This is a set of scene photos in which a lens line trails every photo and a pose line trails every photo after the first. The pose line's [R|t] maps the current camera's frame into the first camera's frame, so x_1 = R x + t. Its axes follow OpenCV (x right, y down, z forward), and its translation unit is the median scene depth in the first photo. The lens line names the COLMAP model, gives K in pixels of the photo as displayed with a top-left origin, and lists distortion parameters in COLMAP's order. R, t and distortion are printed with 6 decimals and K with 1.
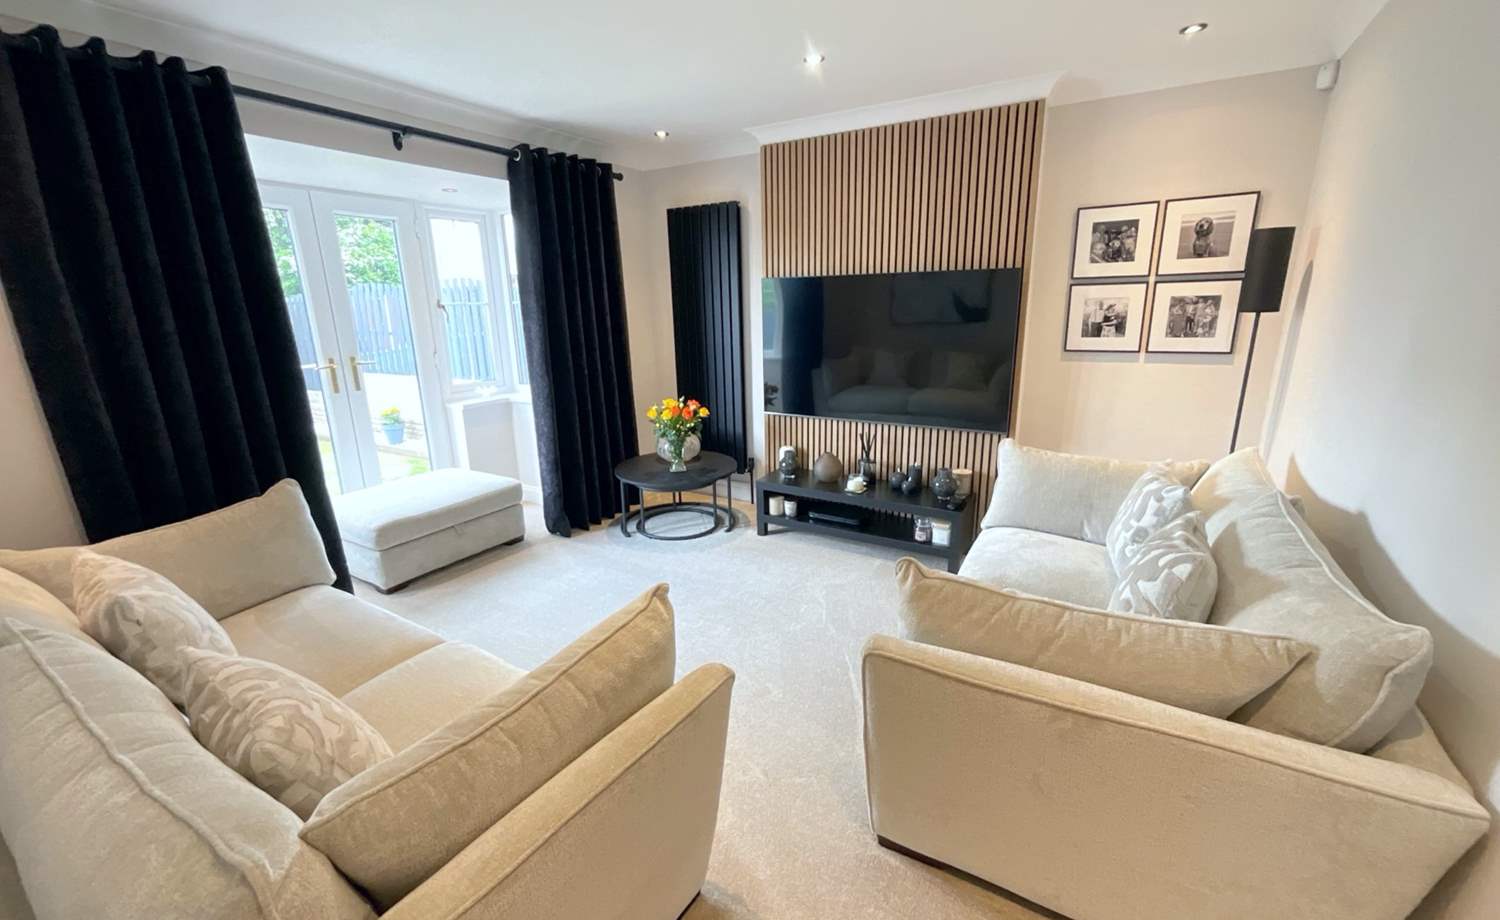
lens RADIAL K [[612.1, 0, 754.4], [0, 612.1, 461.2], [0, 0, 1]] dist [0.007919, 0.000106]
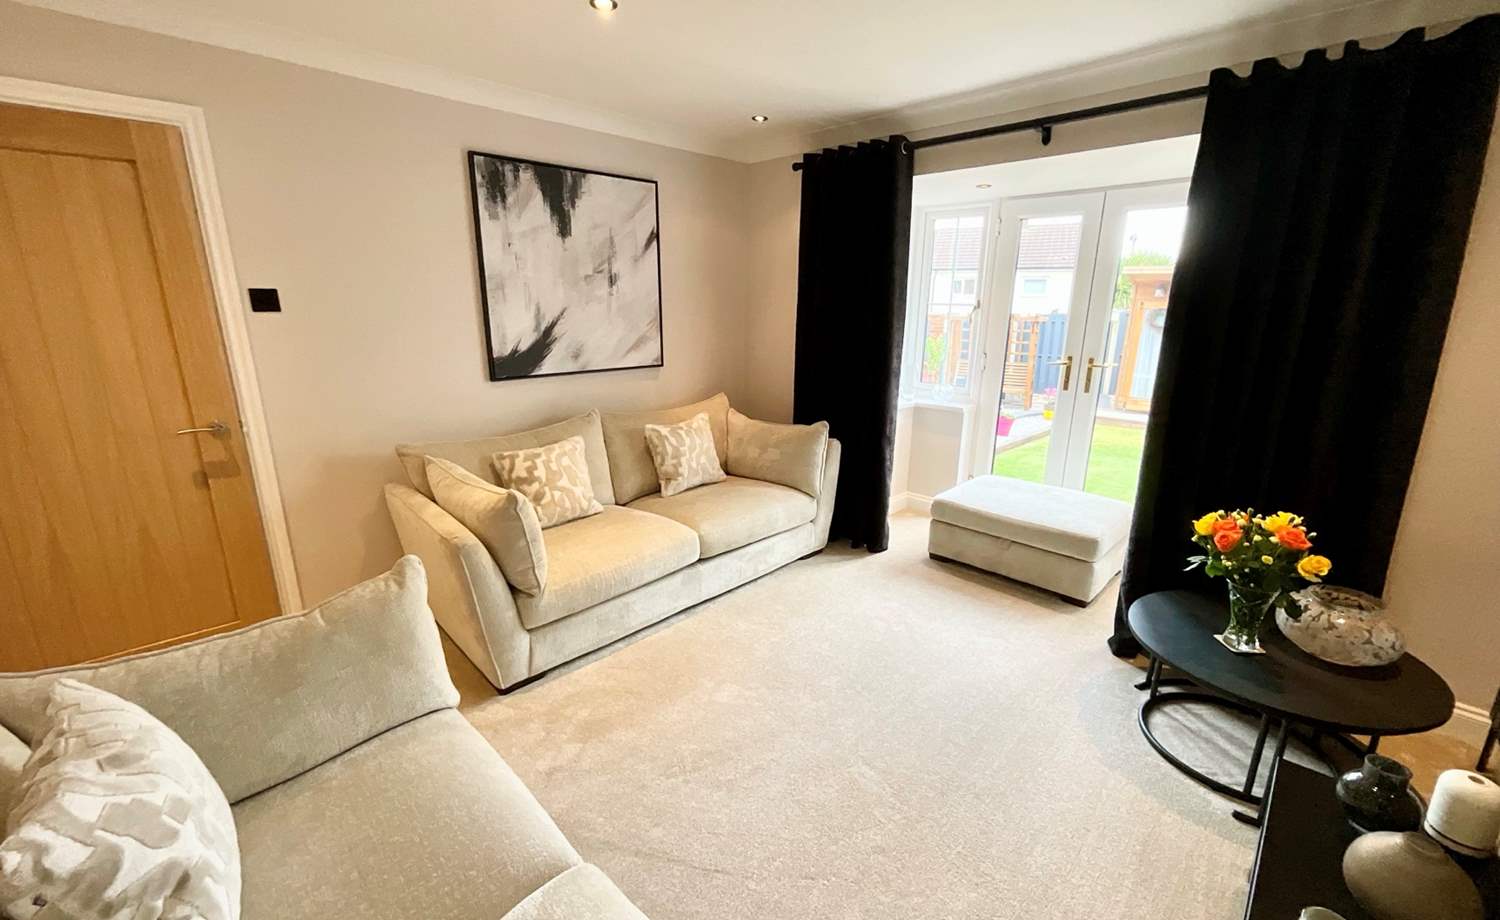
lens RADIAL K [[605.8, 0, 750.0], [0, 605.8, 460.0], [0, 0, 1]] dist [-0.003037, -0.000143]
pose [[-0.242042, 0.261732, -0.934298, 0.473805], [-0.252701, 0.912693, 0.321145, -0.216907], [0.936781, 0.313829, -0.154770, 0.768954]]
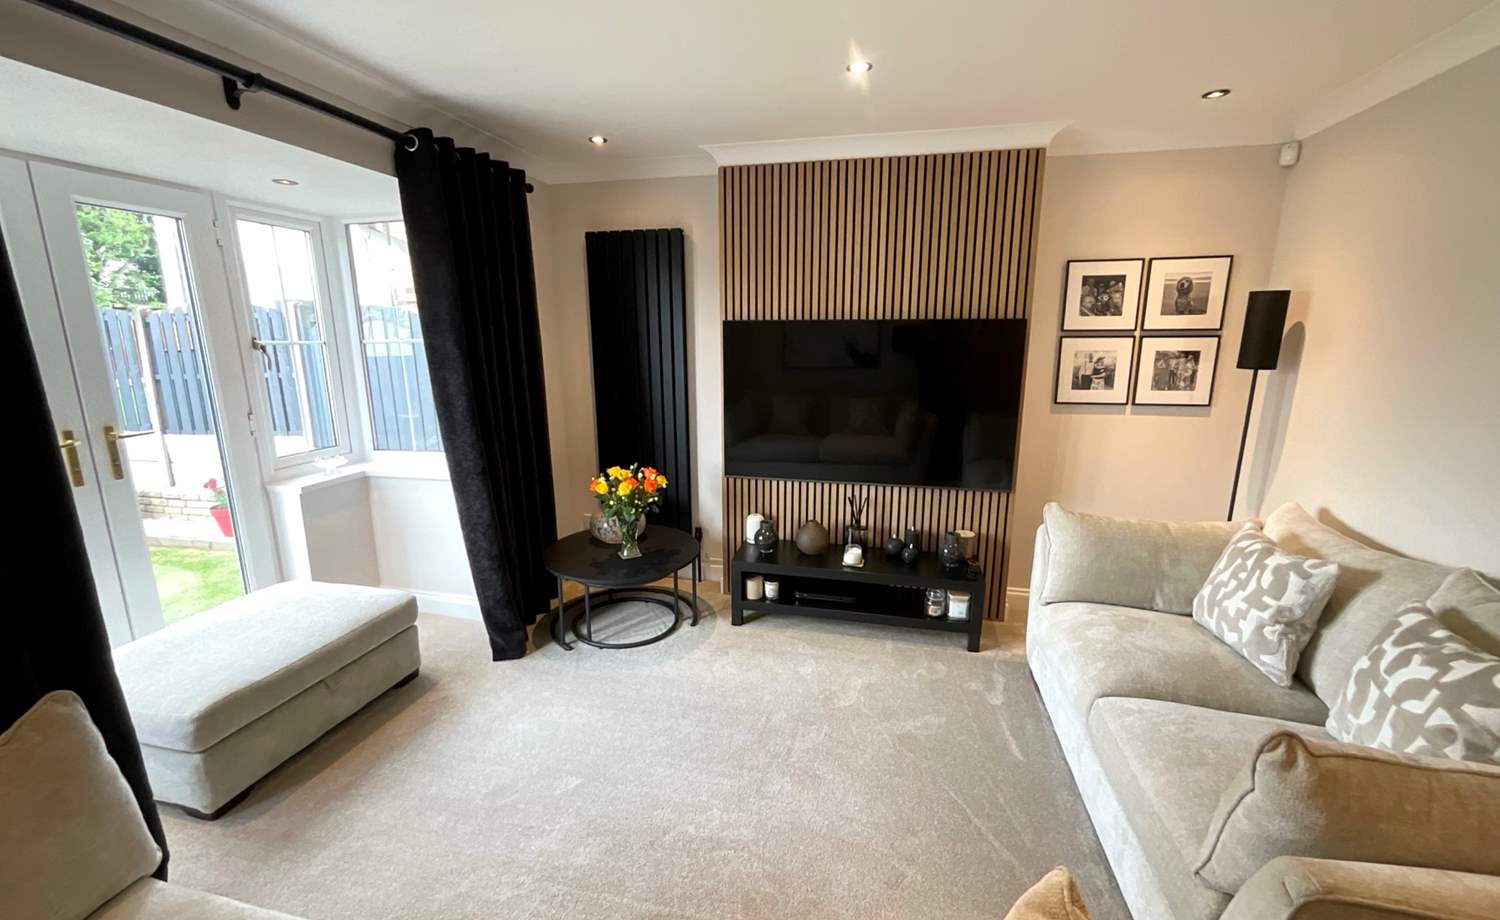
lens RADIAL K [[612.1, 0, 754.4], [0, 612.1, 461.2], [0, 0, 1]] dist [0.007919, 0.000106]
pose [[0.949940, -0.044913, 0.309186, -0.248692], [0.061492, 0.997134, -0.044081, -0.073323], [-0.306320, 0.060886, 0.949979, 0.222554]]
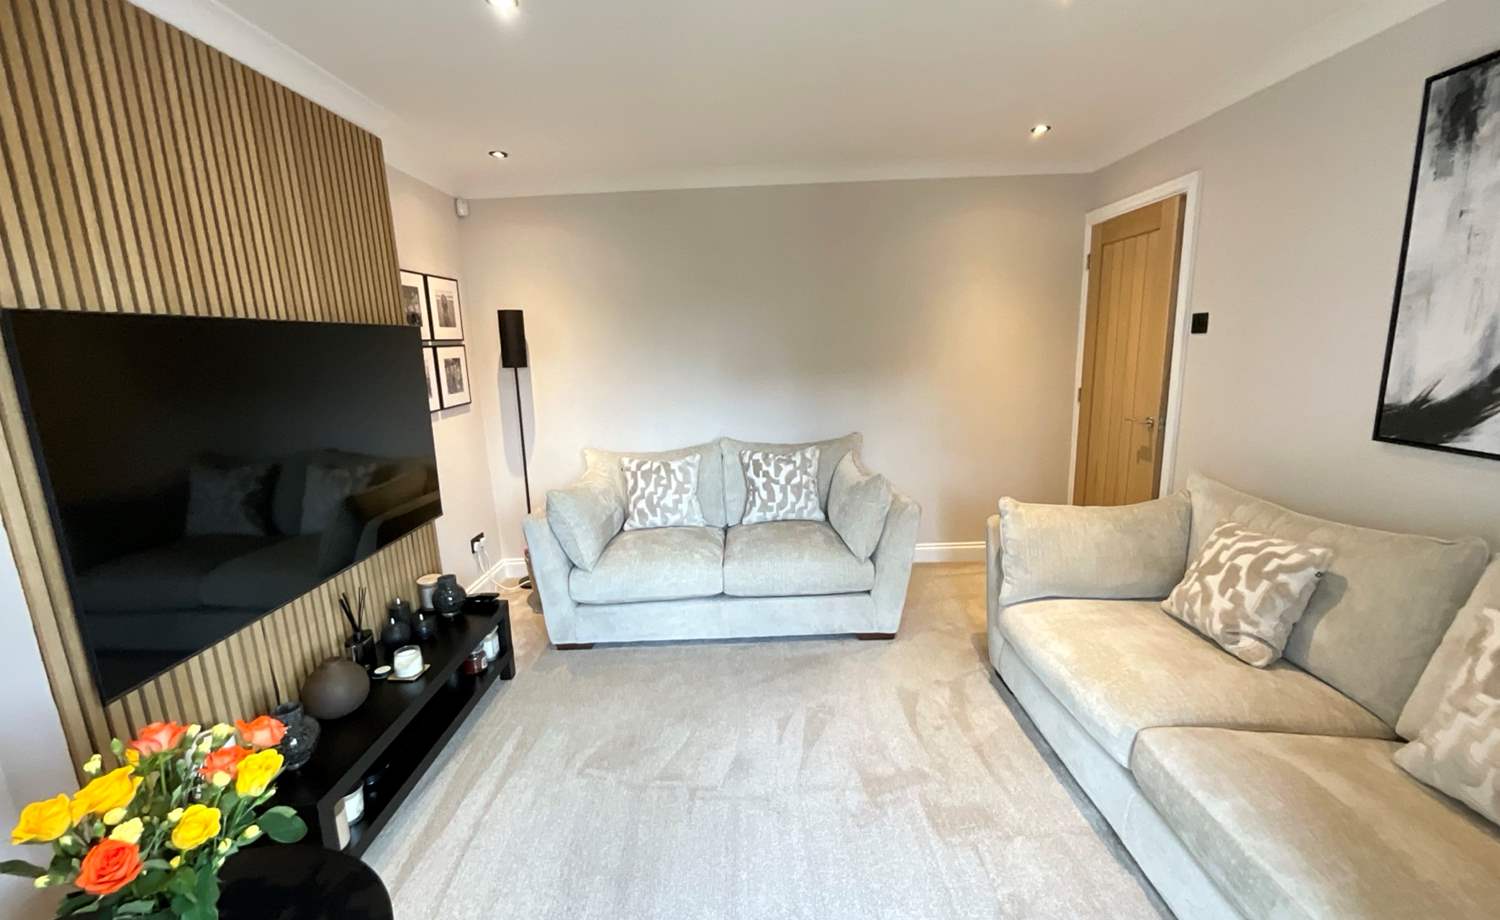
lens RADIAL K [[612.1, 0, 754.4], [0, 612.1, 461.2], [0, 0, 1]] dist [0.007919, 0.000106]
pose [[-0.514586, -0.124781, 0.848311, -0.532646], [0.263594, 0.918422, 0.294990, -0.249037], [-0.815916, 0.375407, -0.439715, 0.987346]]
